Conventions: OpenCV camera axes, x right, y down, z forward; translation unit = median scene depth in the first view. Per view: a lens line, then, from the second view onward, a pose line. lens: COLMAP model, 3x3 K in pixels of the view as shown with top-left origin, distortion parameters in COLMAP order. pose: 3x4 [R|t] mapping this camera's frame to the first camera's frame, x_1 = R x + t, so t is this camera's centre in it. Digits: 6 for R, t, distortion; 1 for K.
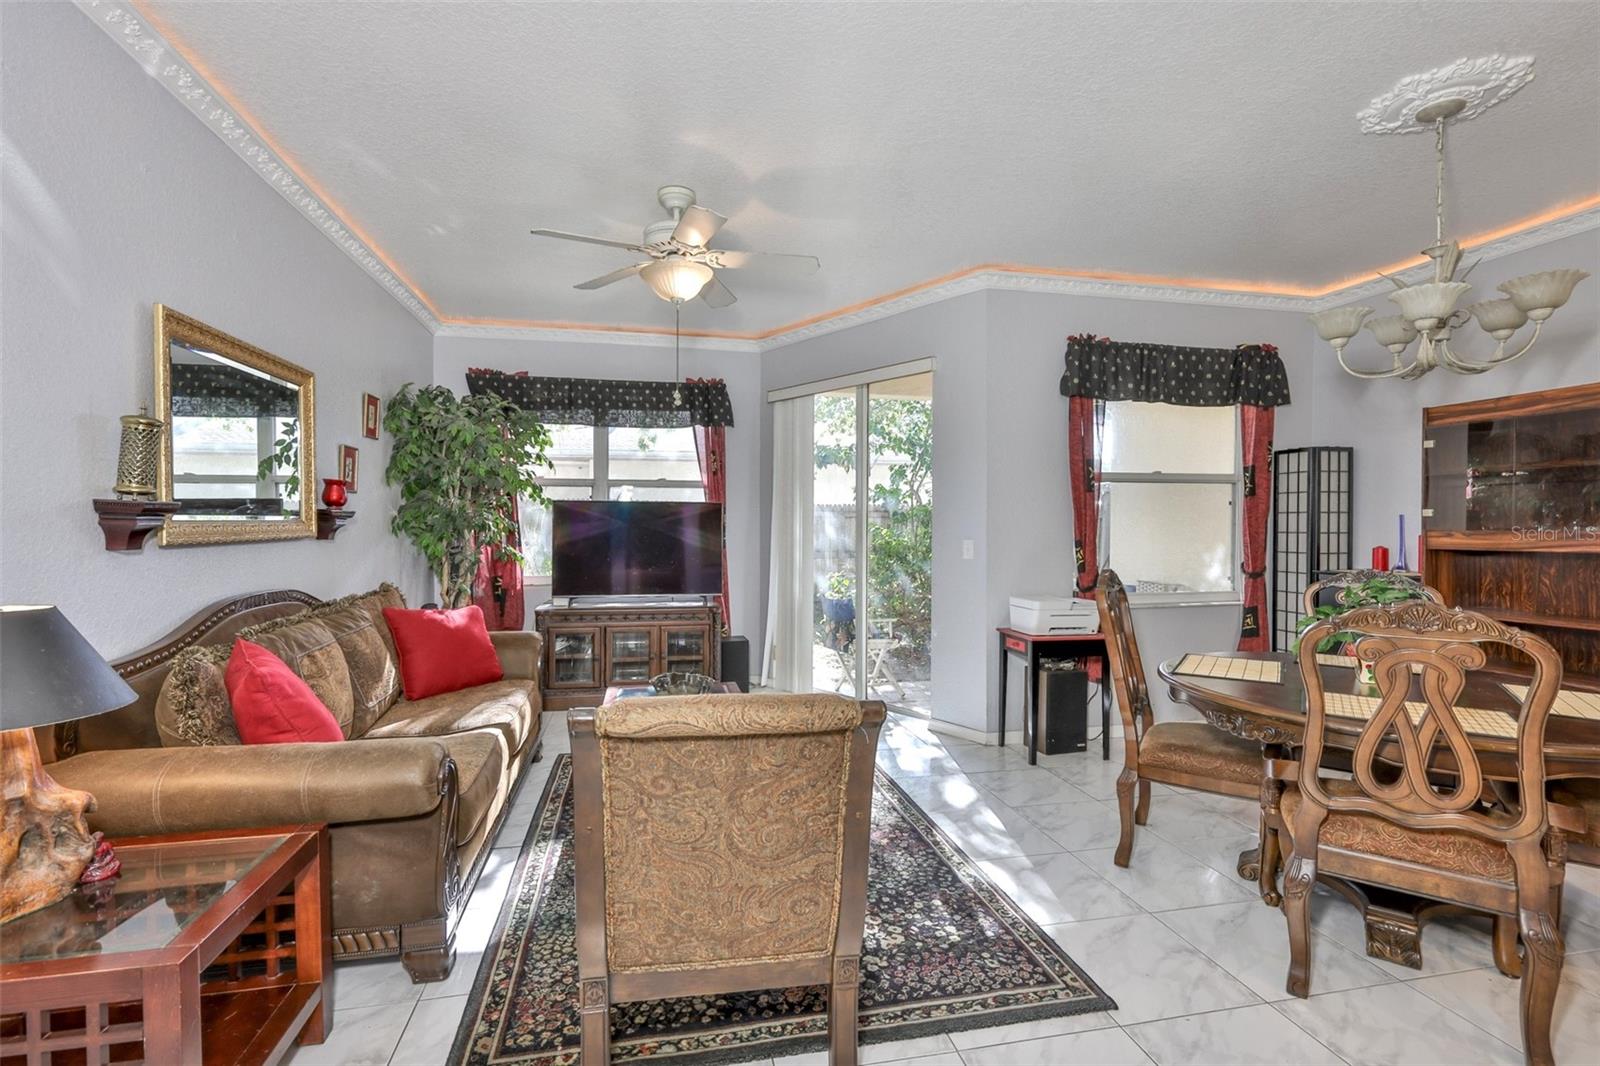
lens RADIAL K [[680.6, 0, 784.8], [0, 680.6, 534.7], [0, 0, 1]] dist [-0.002261, 0.000013]
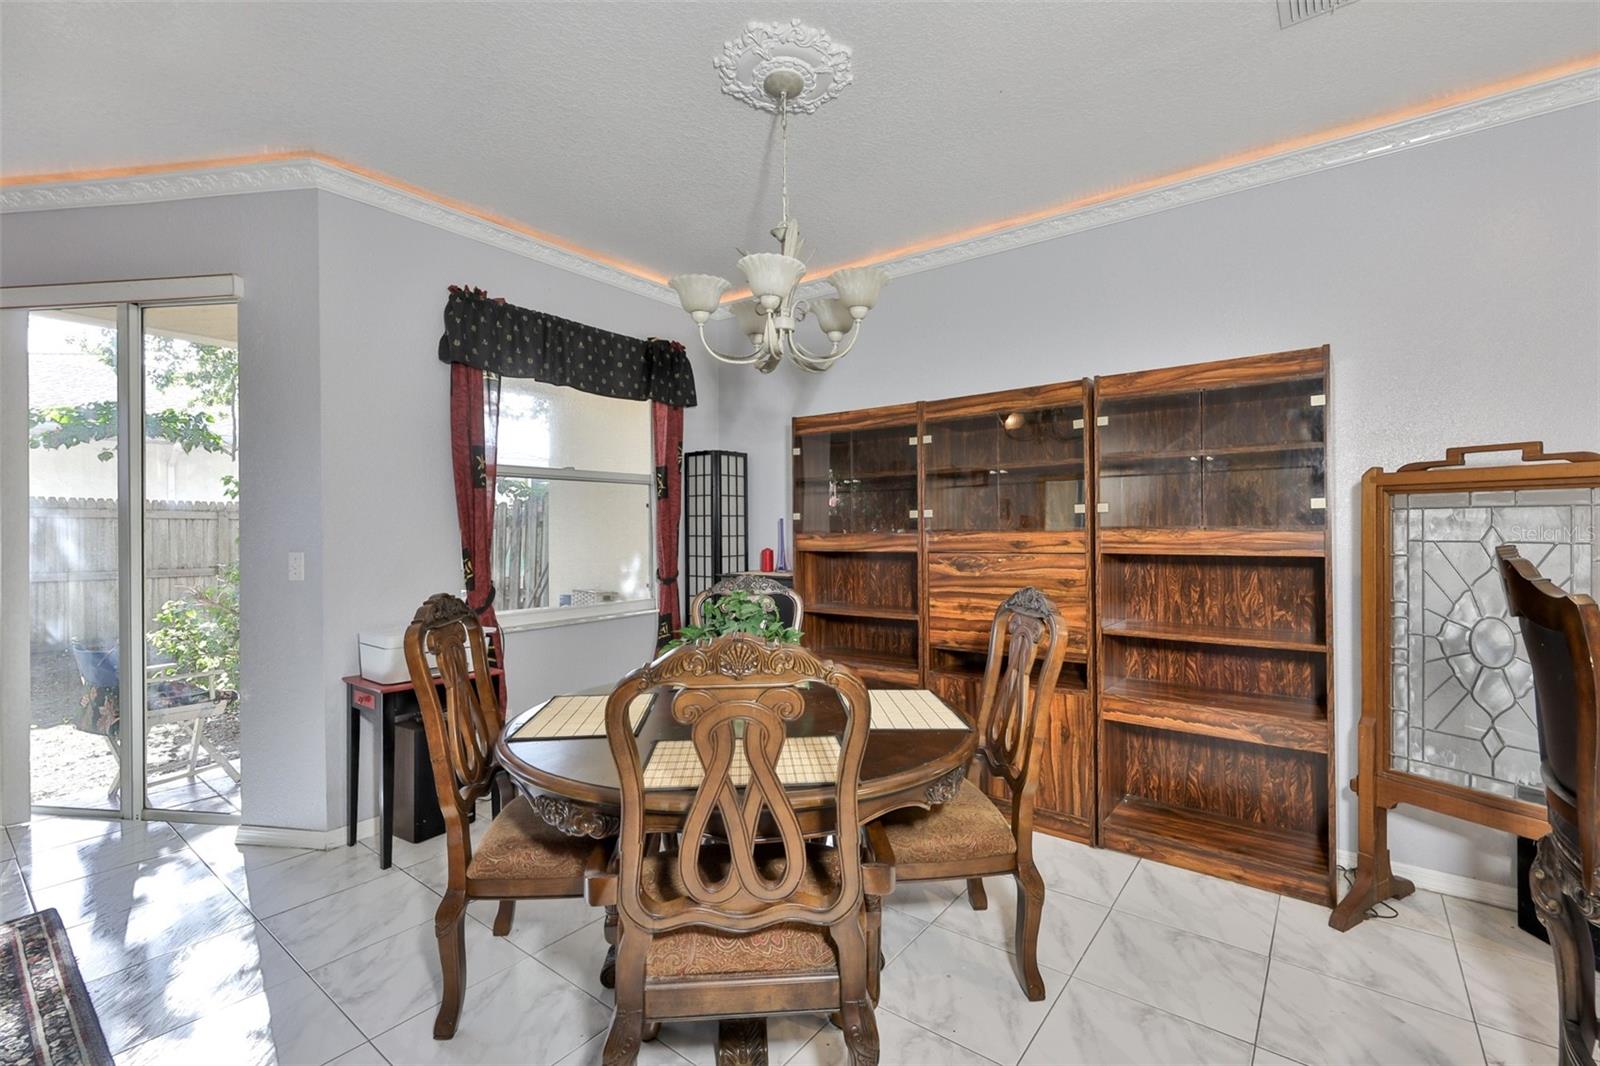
lens RADIAL K [[698.2, 0, 774.8], [0, 698.2, 530.0], [0, 0, 1]] dist [-0.002116, -0.000271]
pose [[0.770143, -0.005560, 0.637847, 0.193726], [0.013282, 0.999885, -0.007321, -0.003274], [-0.637733, 0.014110, 0.770128, 0.158042]]
